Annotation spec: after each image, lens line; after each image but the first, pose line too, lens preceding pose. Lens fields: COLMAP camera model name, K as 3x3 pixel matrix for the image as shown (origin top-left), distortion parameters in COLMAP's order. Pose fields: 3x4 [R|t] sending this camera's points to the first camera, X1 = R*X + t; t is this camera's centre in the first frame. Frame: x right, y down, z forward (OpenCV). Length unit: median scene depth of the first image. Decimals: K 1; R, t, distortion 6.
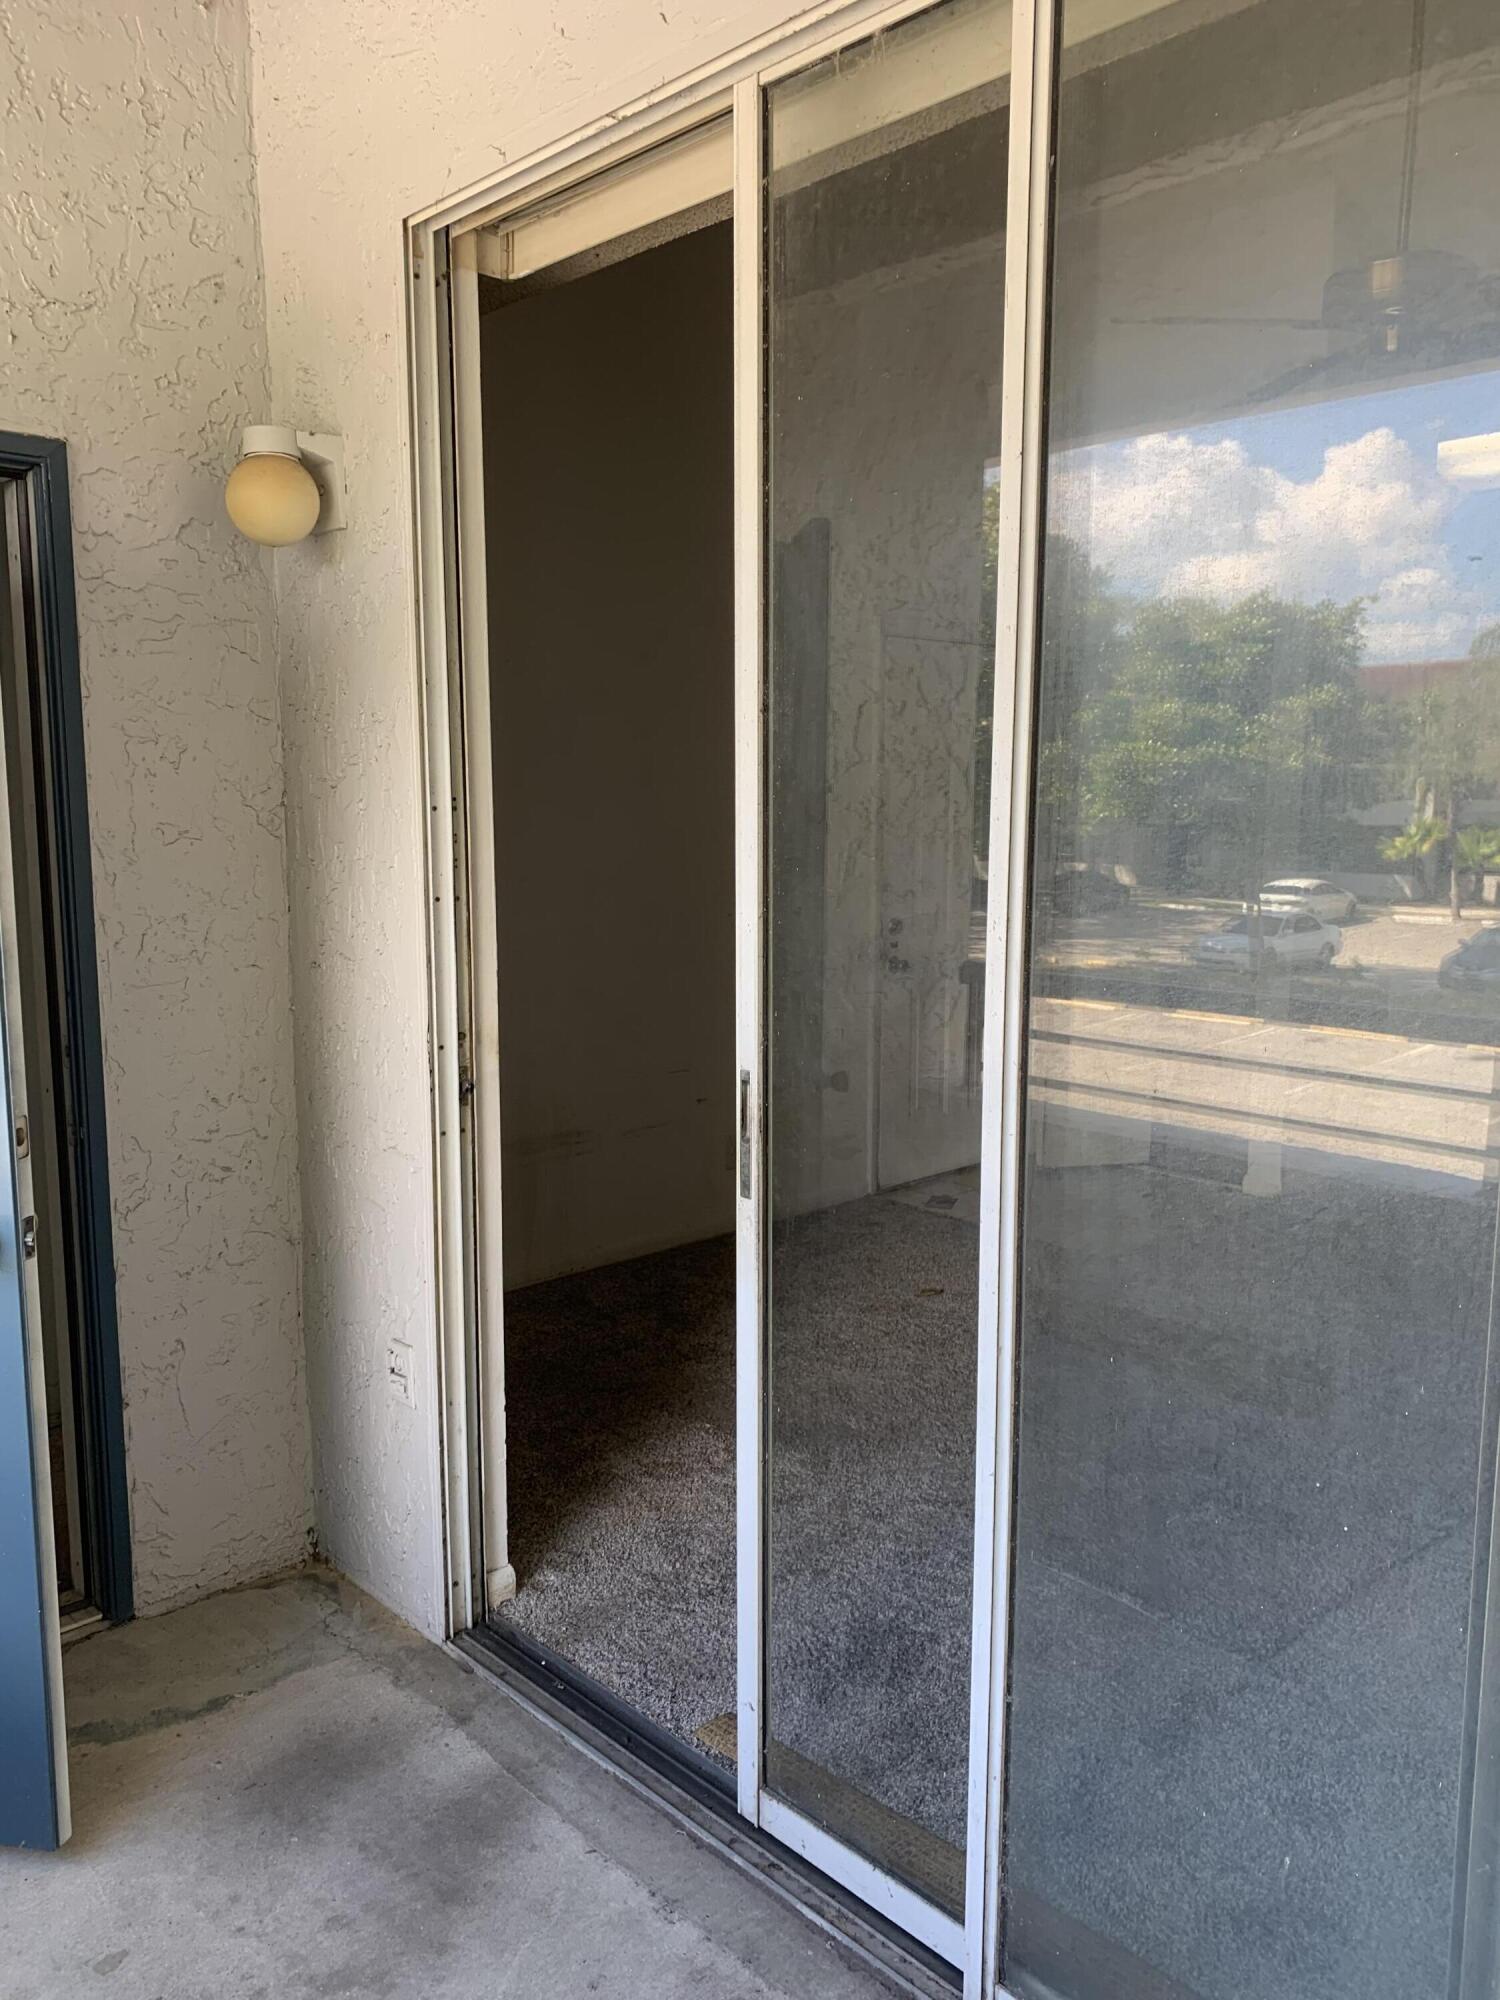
lens RADIAL K [[1541.4, 0, 746.3], [0, 1541.4, 992.1], [0, 0, 1]] dist [0.024086, -0.002523]
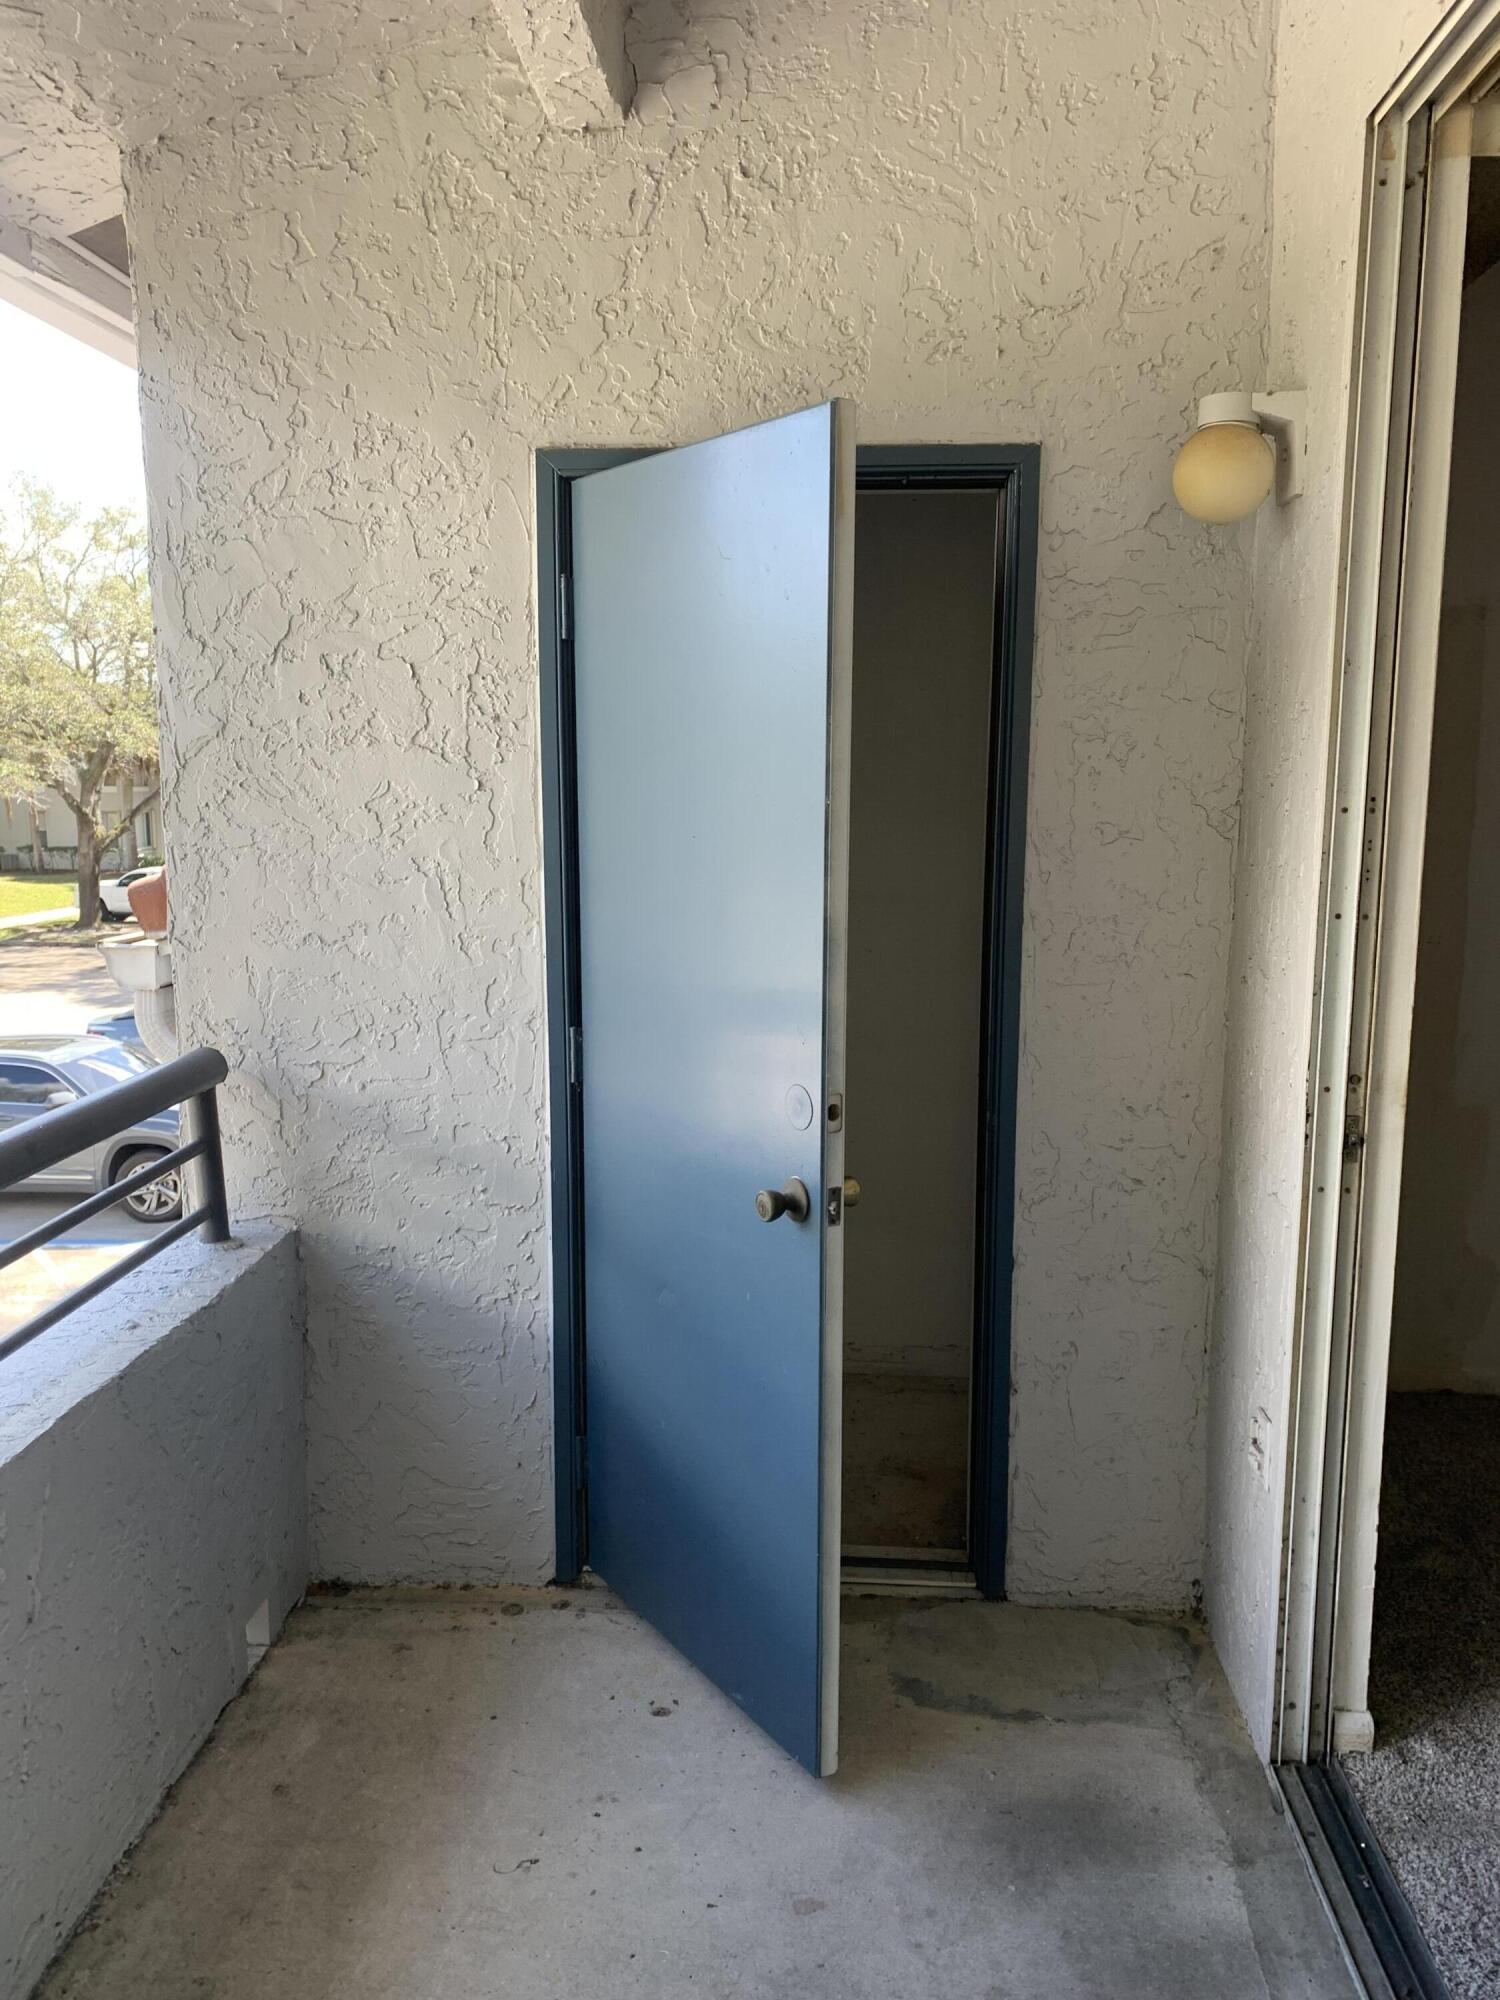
lens RADIAL K [[1541.4, 0, 746.3], [0, 1541.4, 992.1], [0, 0, 1]] dist [0.024086, -0.002523]
pose [[0.693899, 0.103878, -0.712540, 0.180569], [-0.101363, 0.993778, 0.046167, -0.024197], [0.712903, 0.040190, 0.700110, 0.159195]]
